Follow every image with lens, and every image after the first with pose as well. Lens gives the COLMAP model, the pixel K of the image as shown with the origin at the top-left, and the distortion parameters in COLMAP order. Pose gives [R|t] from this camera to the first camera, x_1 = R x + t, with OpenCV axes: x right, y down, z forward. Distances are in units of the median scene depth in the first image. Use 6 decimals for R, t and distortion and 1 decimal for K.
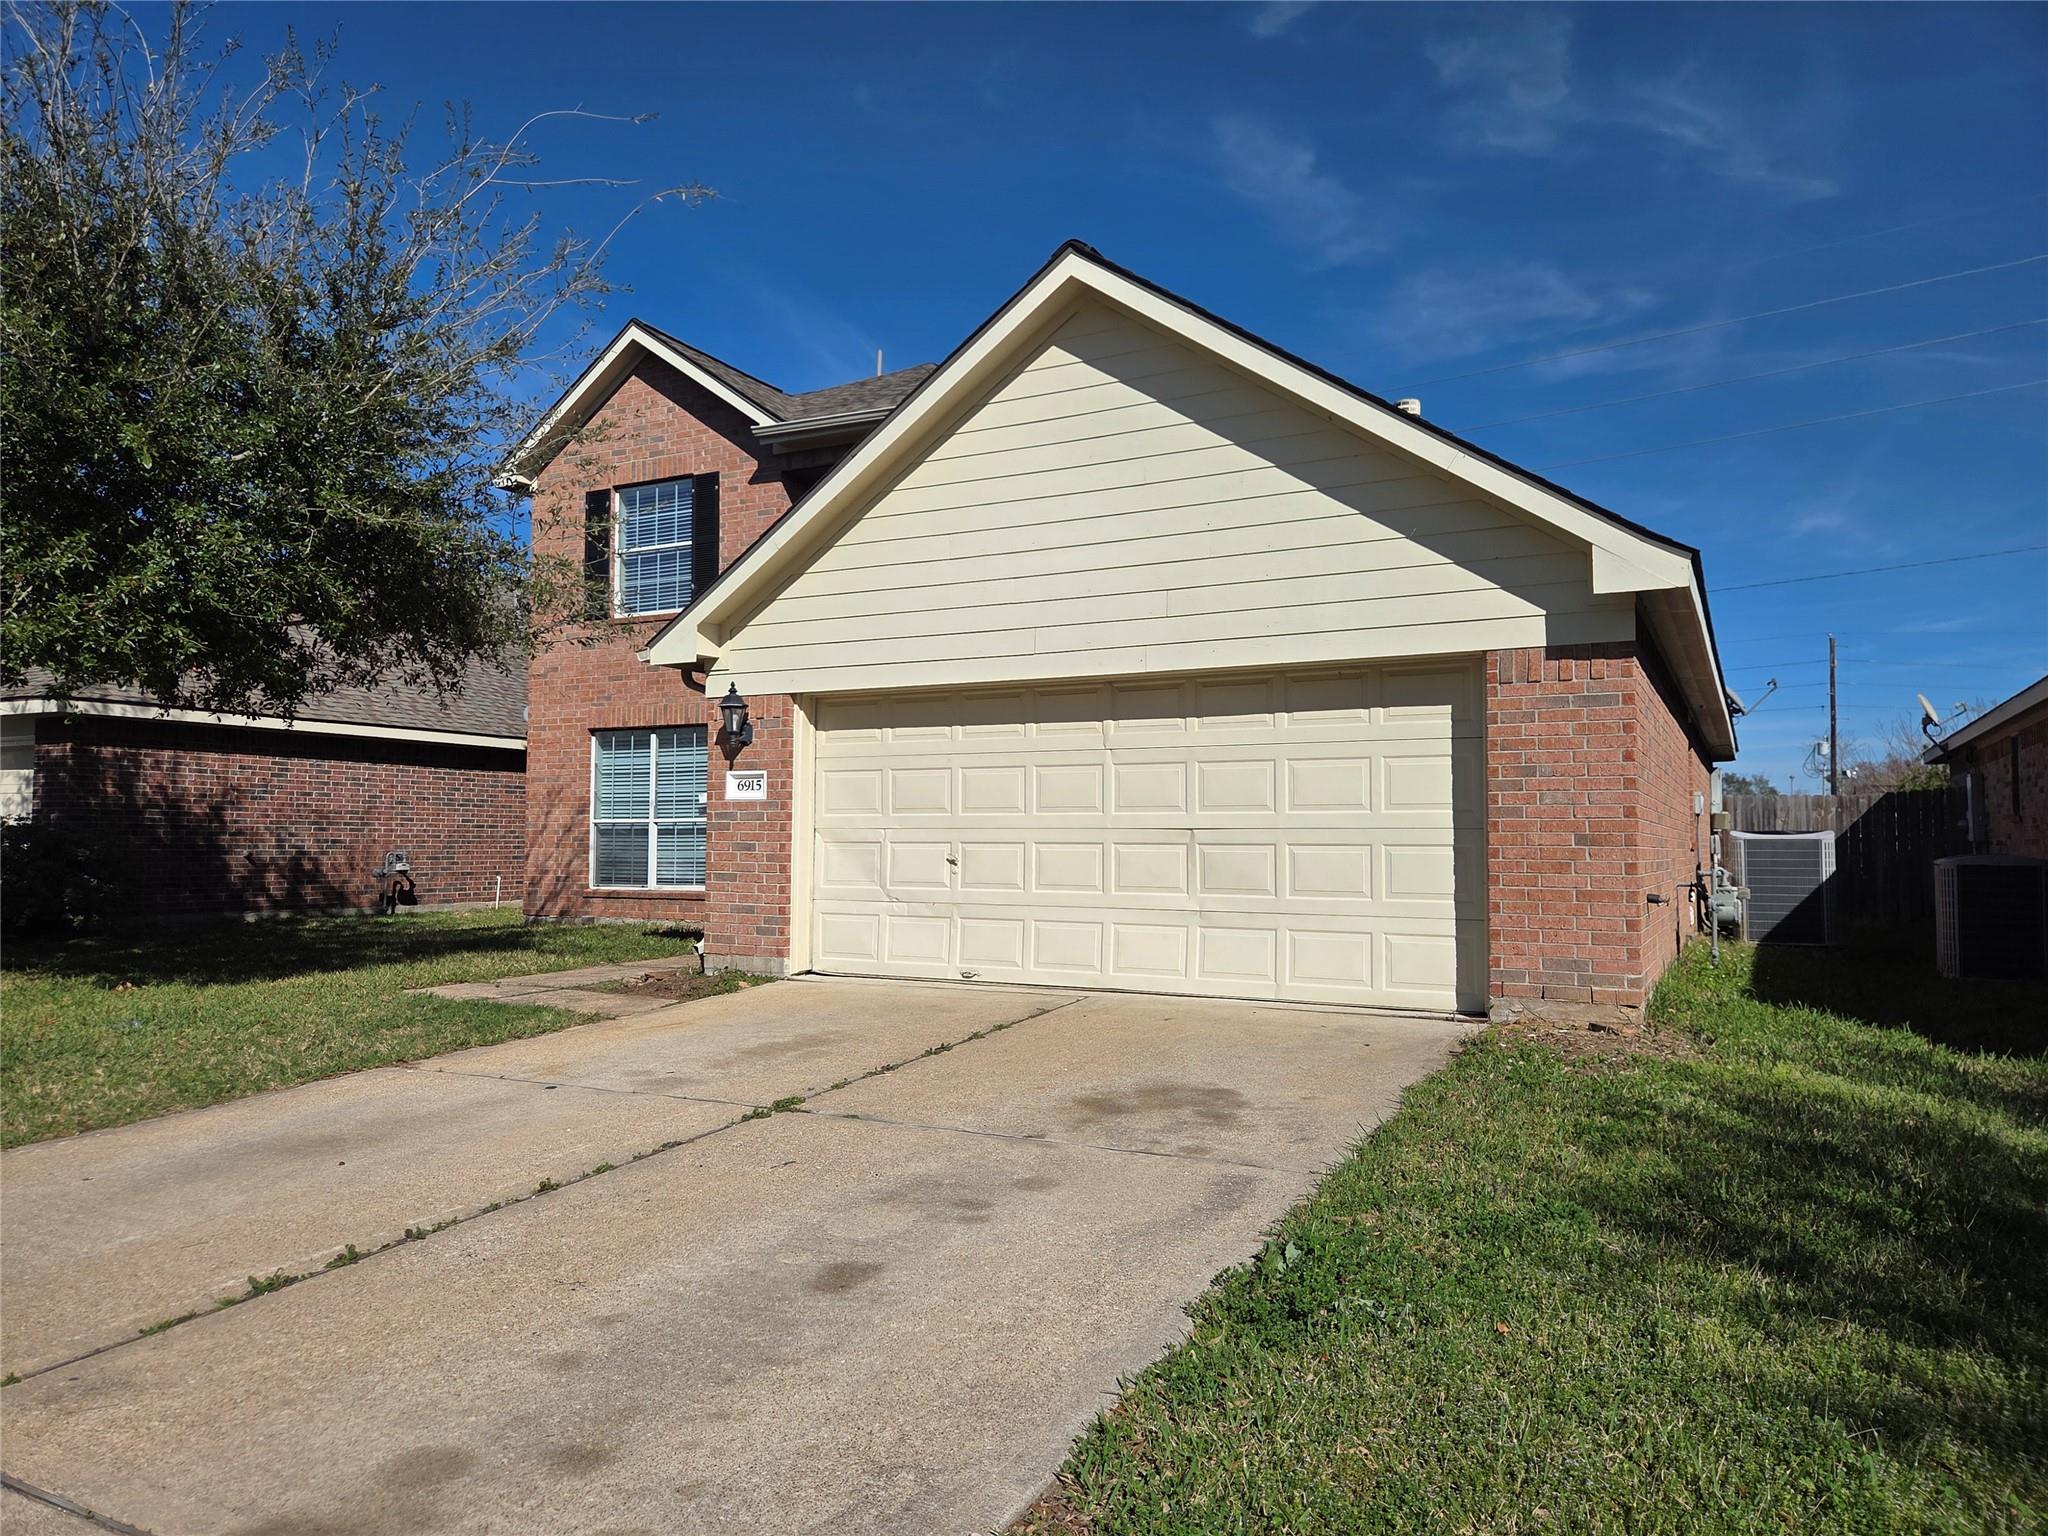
lens RADIAL K [[1369.7, 0, 1024.0], [0, 1369.7, 768.0], [0, 0, 1]] dist [0.150929, 0.000169]
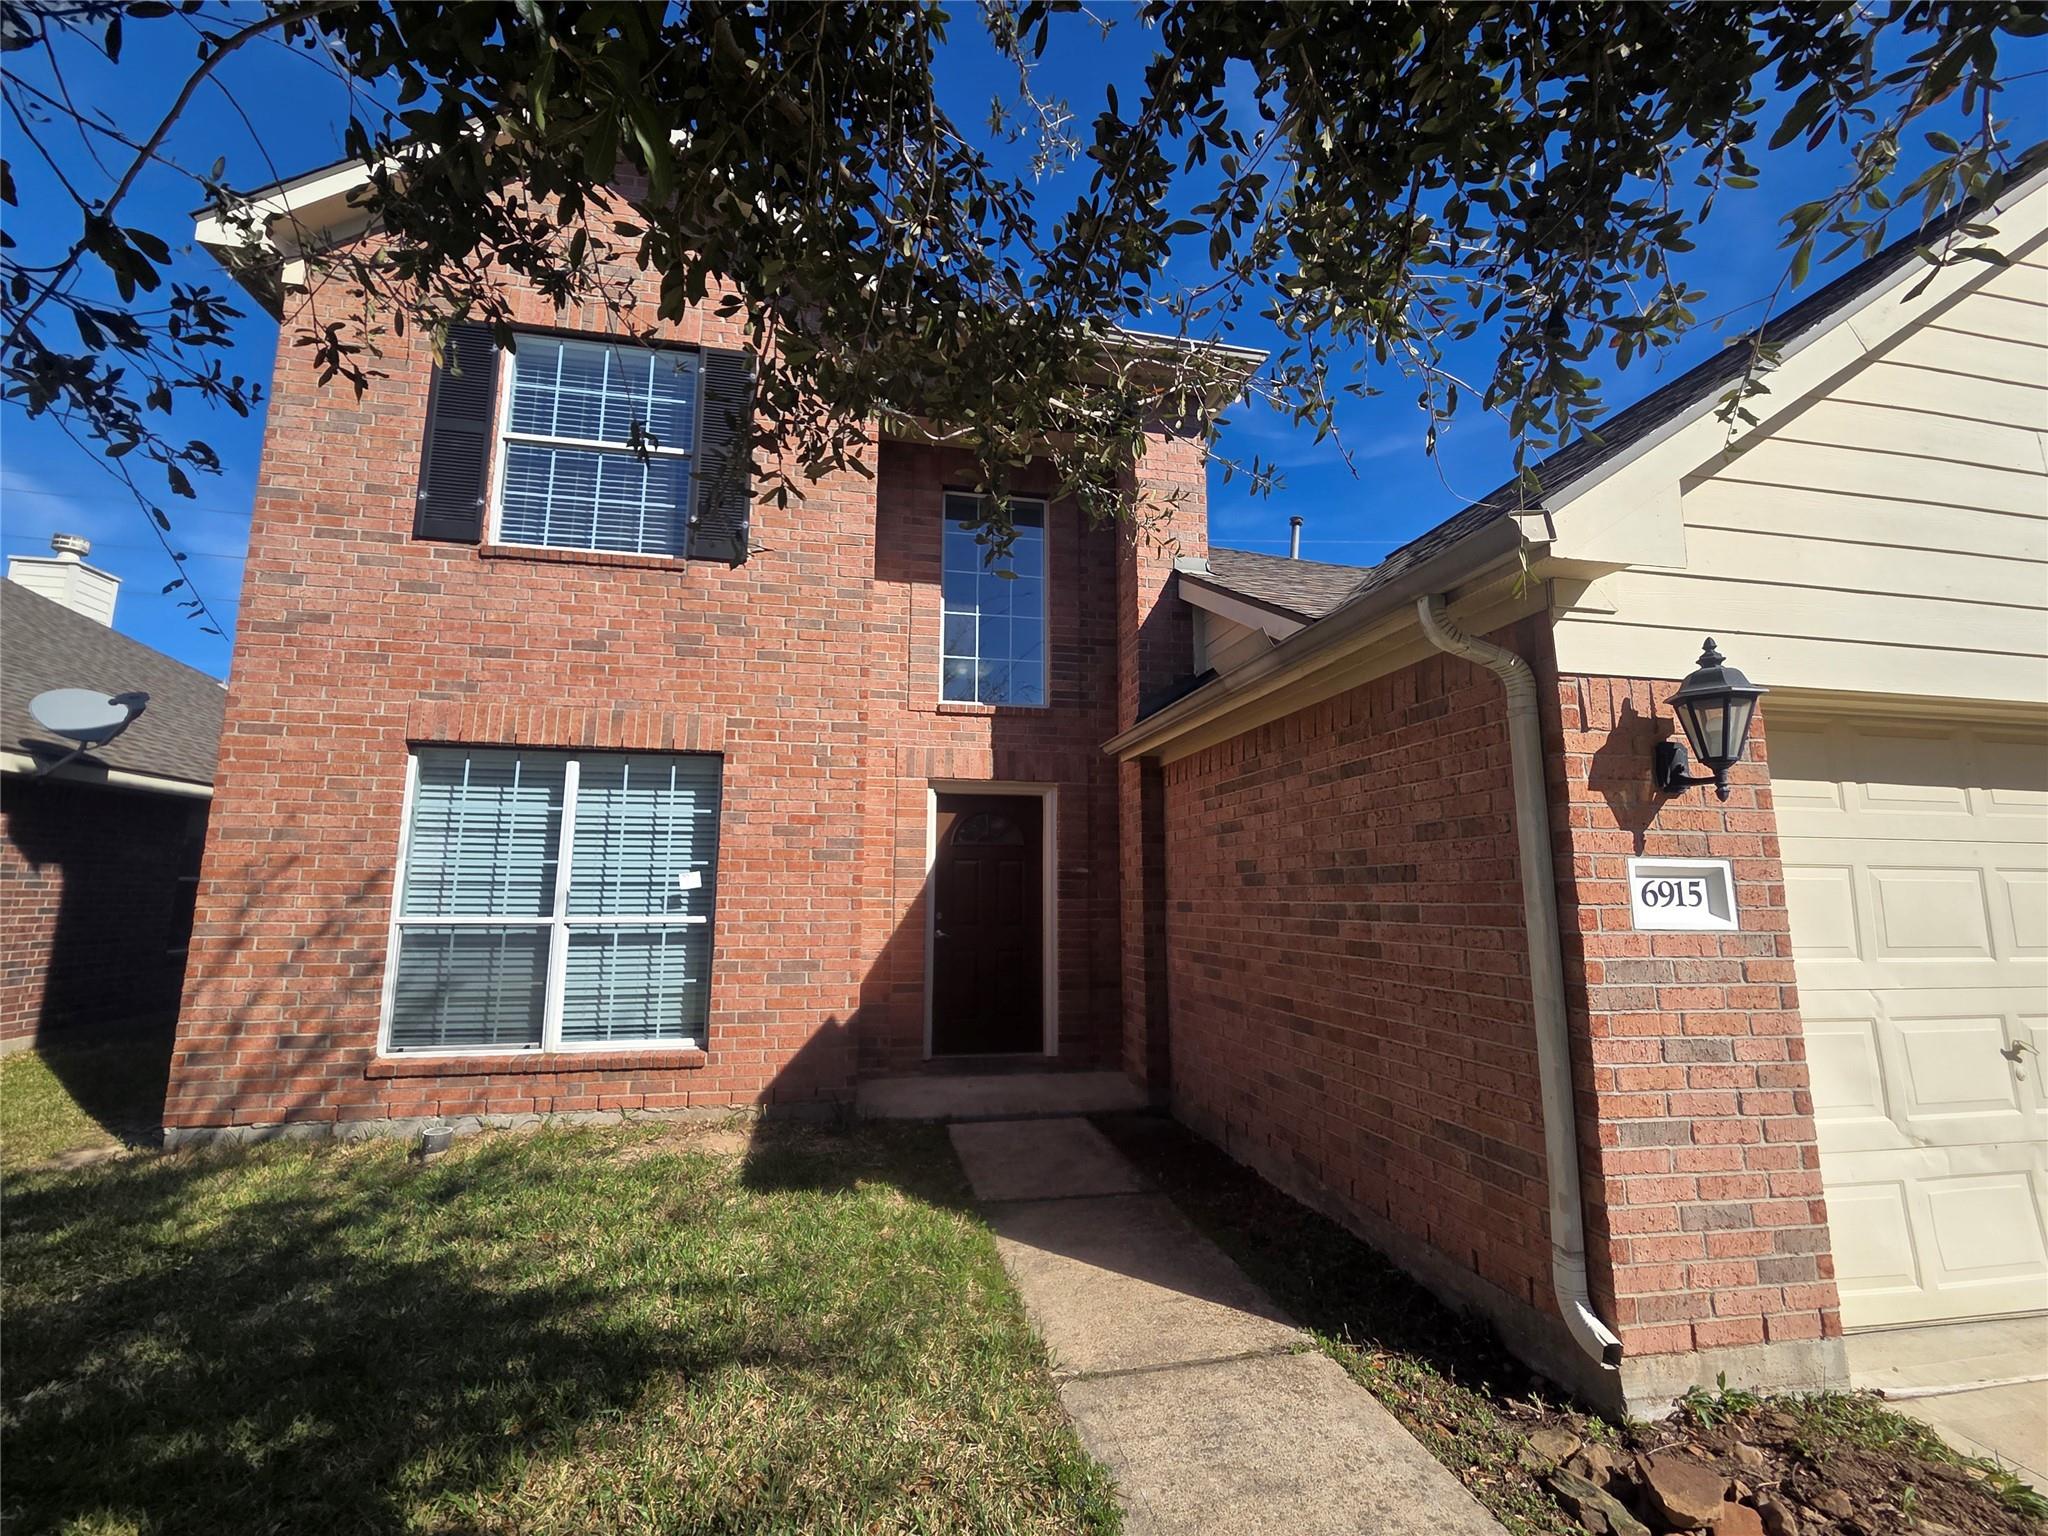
lens RADIAL K [[864.5, 0, 1024.0], [0, 864.5, 768.0], [0, 0, 1]] dist [0.015055, 0.000319]
pose [[0.771918, 0.092534, 0.628951, -0.553855], [-0.038577, 0.994345, -0.098946, 0.009005], [-0.634550, 0.052116, 0.771123, 0.985447]]
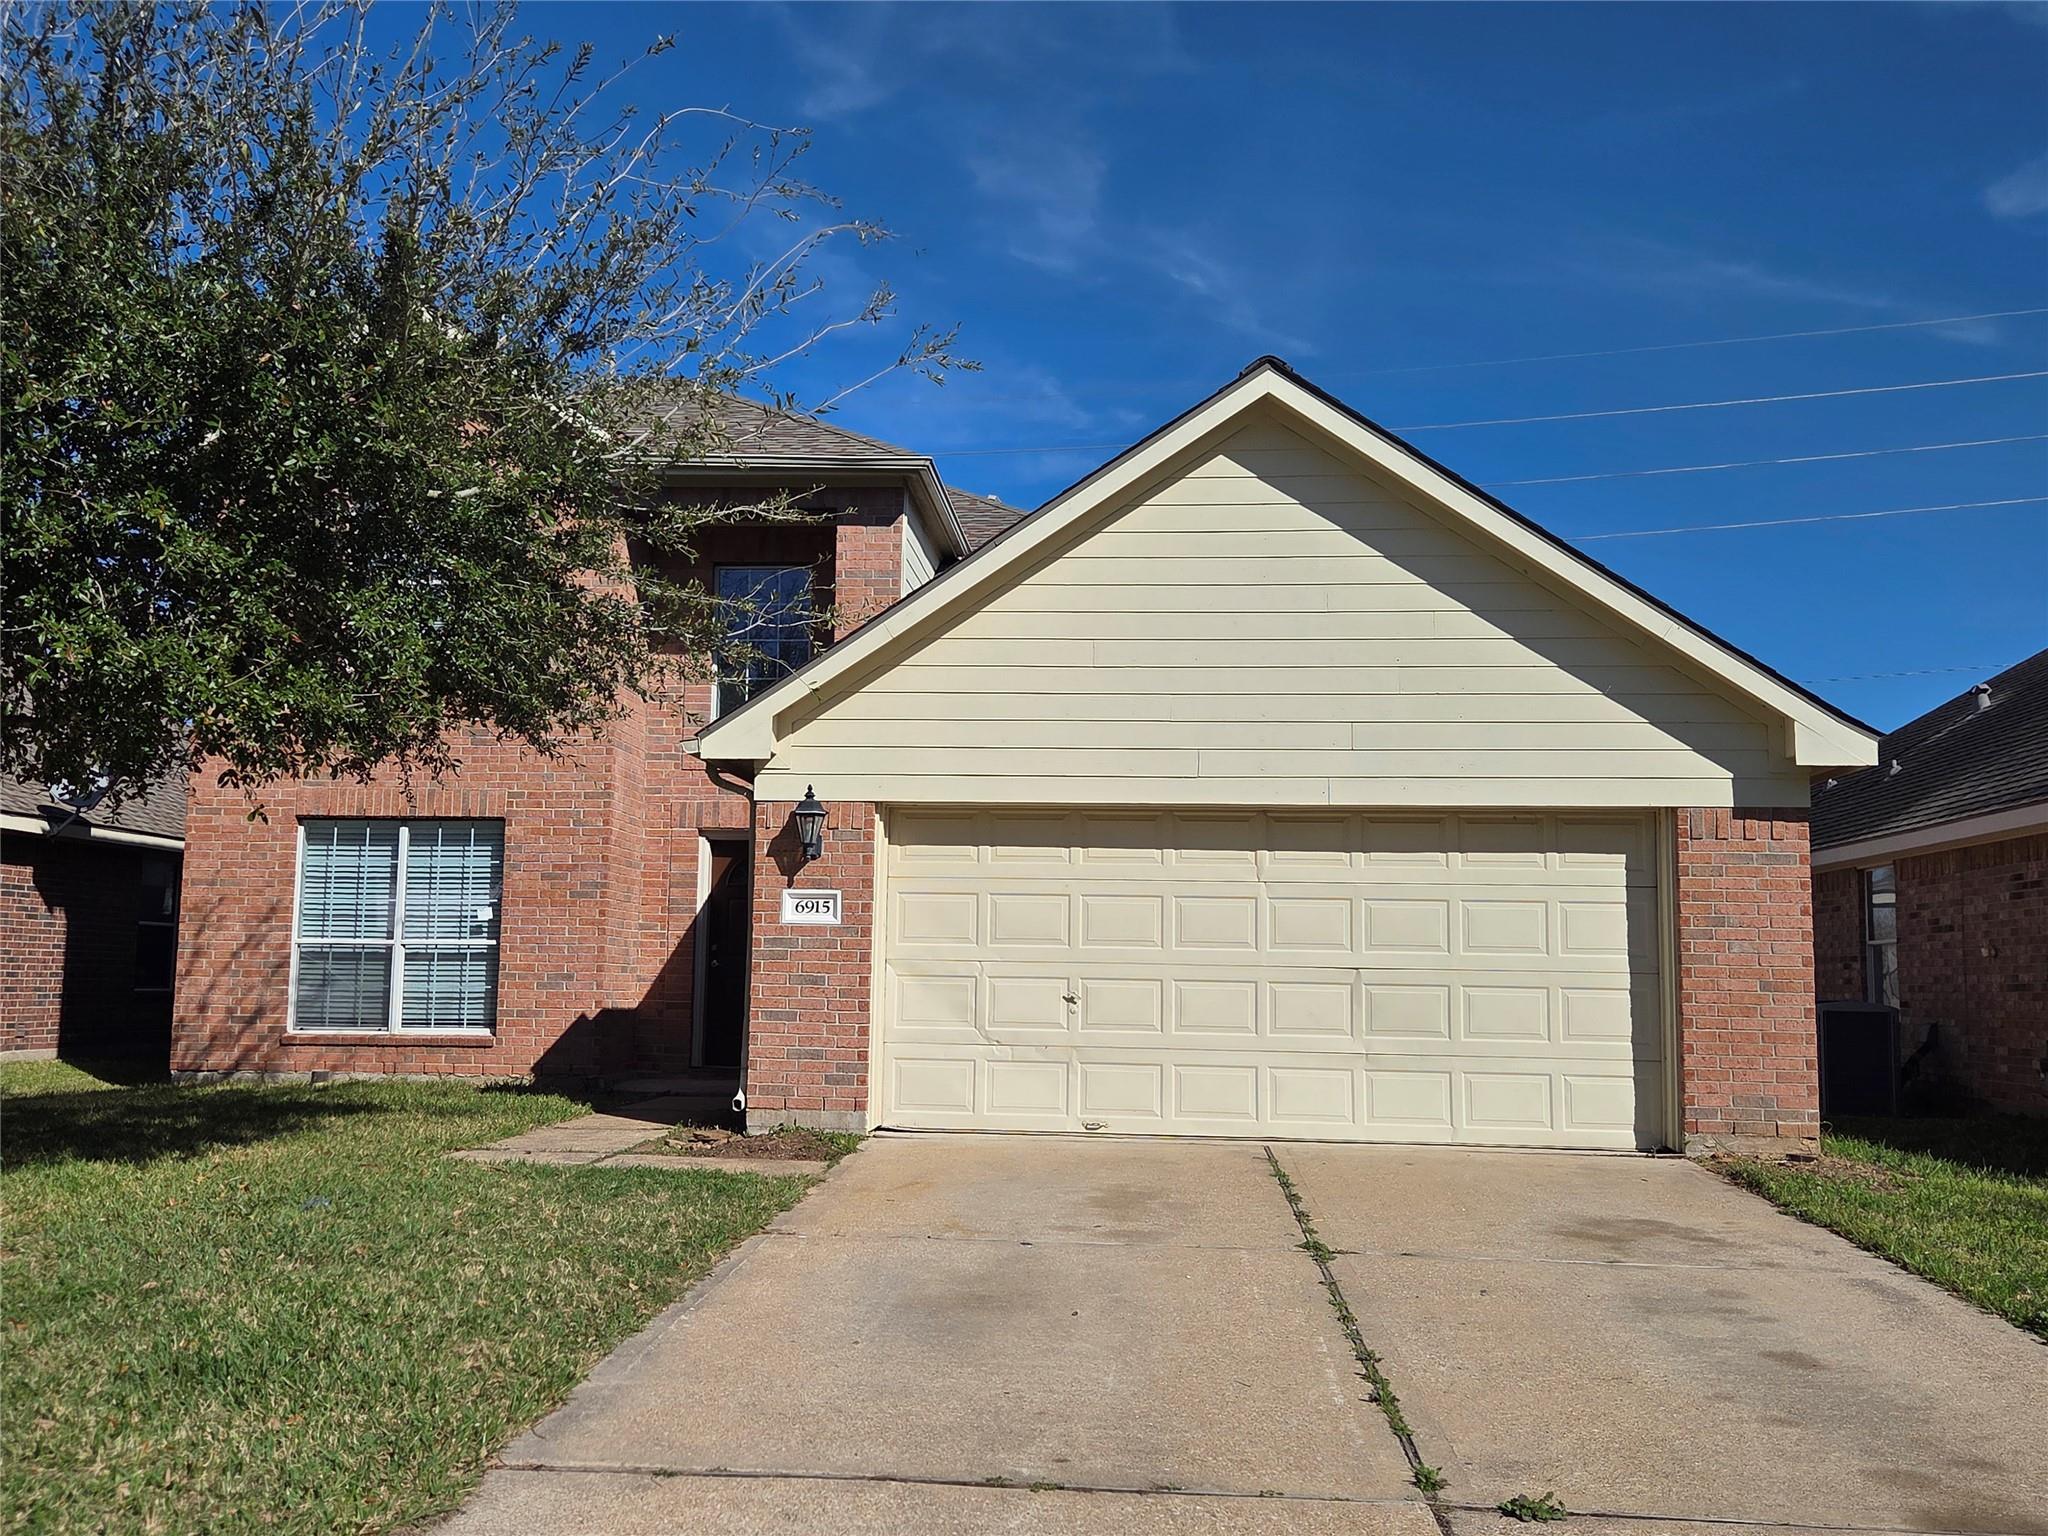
lens RADIAL K [[1779.7, 0, 1020.9], [0, 1779.7, 808.2], [0, 0, 1]] dist [0.121437, -0.009892]
pose [[0.919508, 0.048393, 0.390080, -0.548034], [-0.033900, 0.998458, -0.043958, -0.004432], [-0.391606, 0.027196, 0.919731, -0.062016]]
